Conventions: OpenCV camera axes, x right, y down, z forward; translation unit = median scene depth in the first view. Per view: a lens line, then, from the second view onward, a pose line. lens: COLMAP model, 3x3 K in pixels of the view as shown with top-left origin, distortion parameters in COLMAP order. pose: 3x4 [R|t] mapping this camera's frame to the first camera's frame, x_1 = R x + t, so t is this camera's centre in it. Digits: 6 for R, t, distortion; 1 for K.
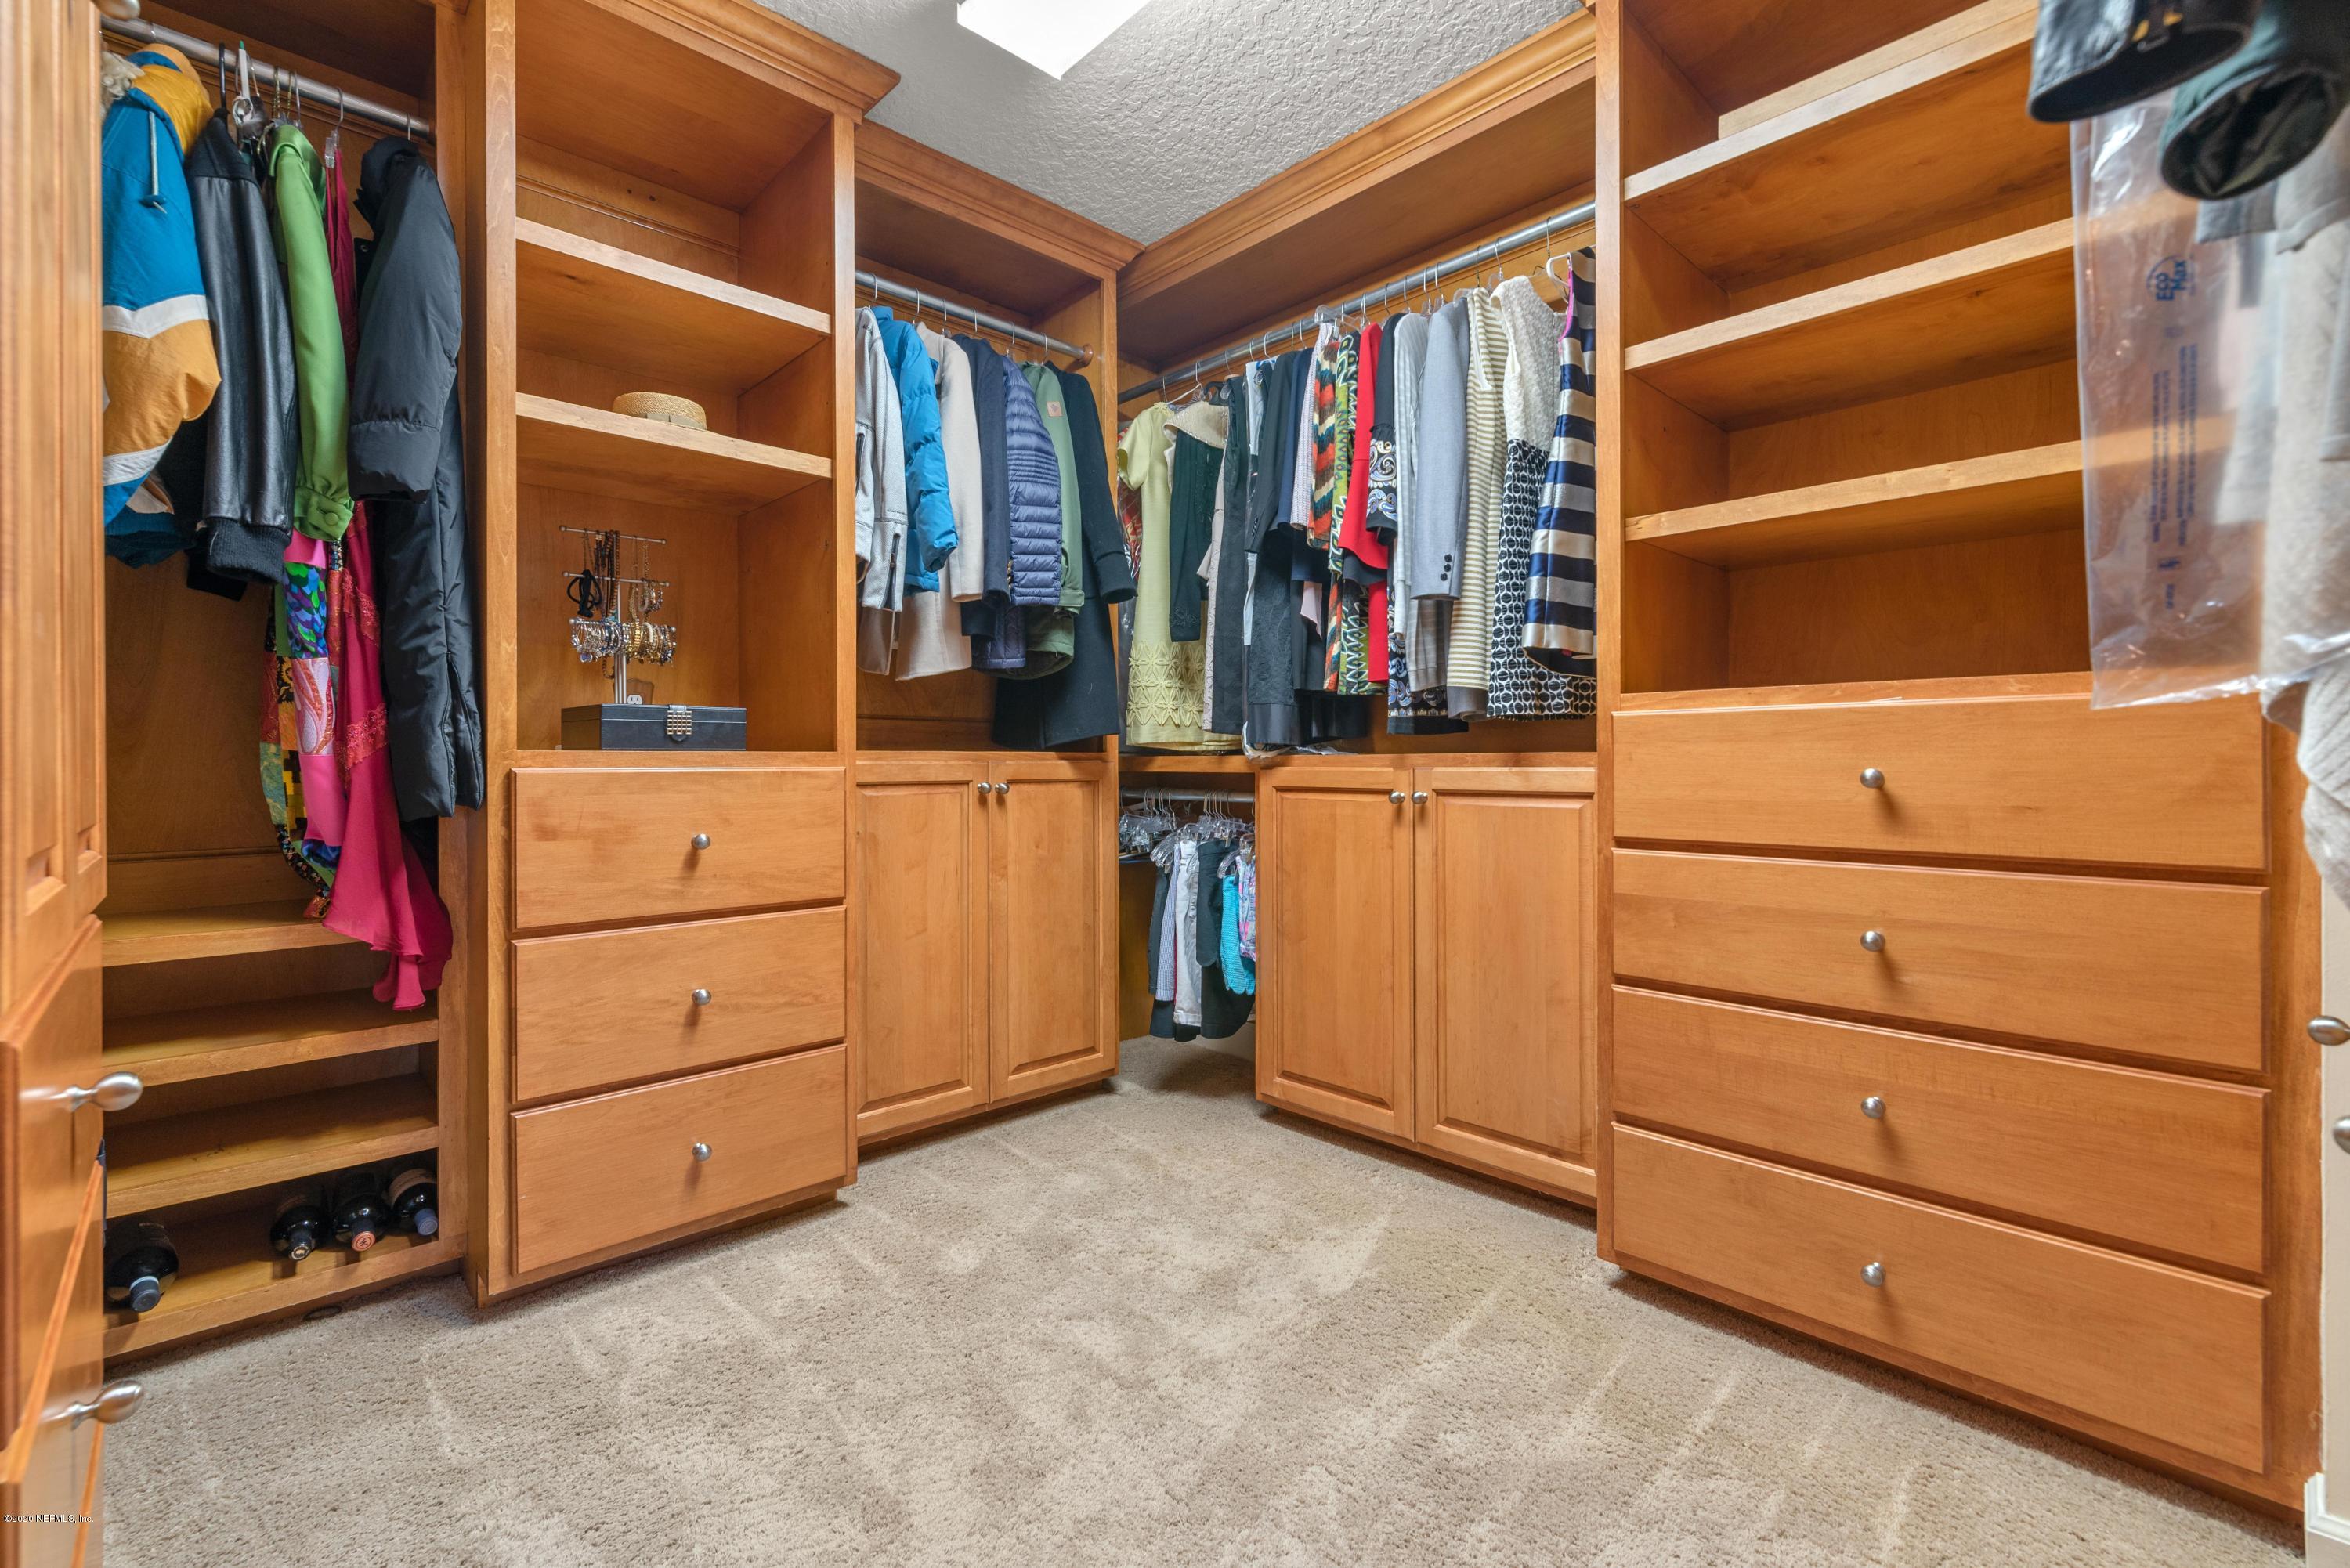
lens RADIAL K [[1019.7, 0, 1173.7], [0, 1019.7, 769.6], [0, 0, 1]] dist [0.001755, 0.000020]
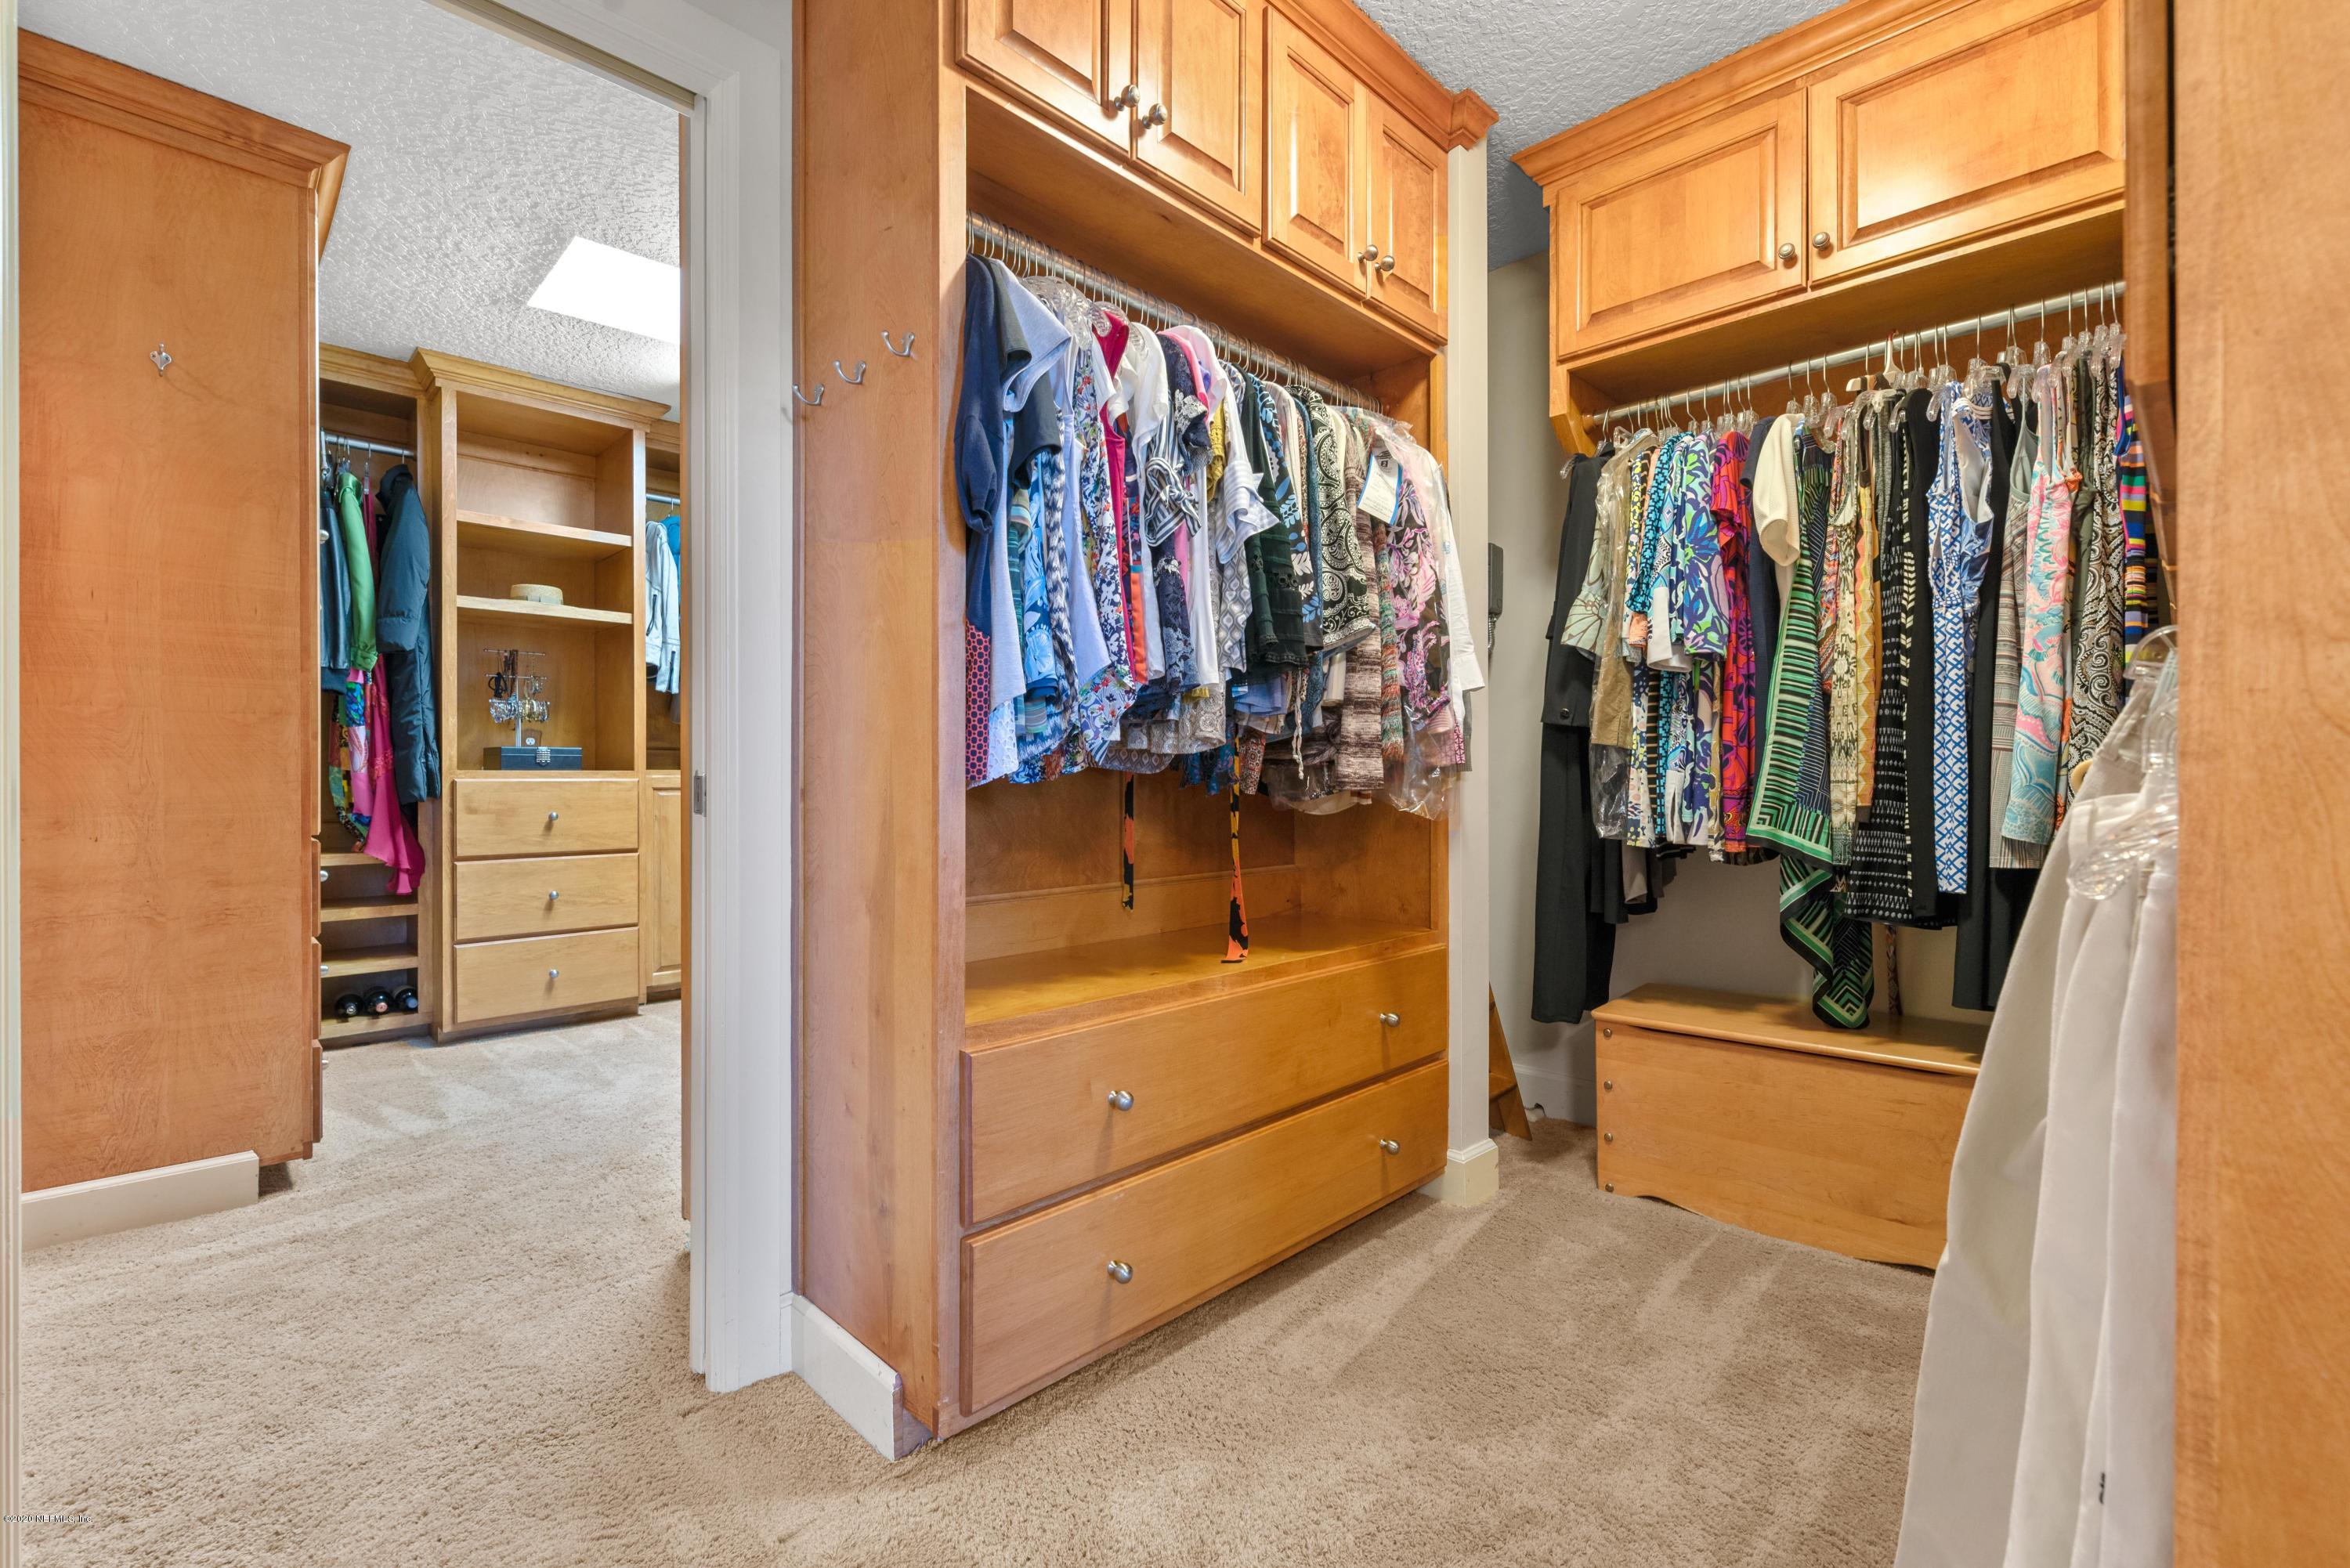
lens RADIAL K [[1019.7, 0, 1179.7], [0, 1019.7, 787.0], [0, 0, 1]] dist [0.001755, 0.000020]
pose [[0.999795, 0.001736, 0.020174, 0.759518], [-0.001792, 0.999995, 0.002764, 0.006486], [-0.020170, -0.002800, 0.999793, -1.069798]]
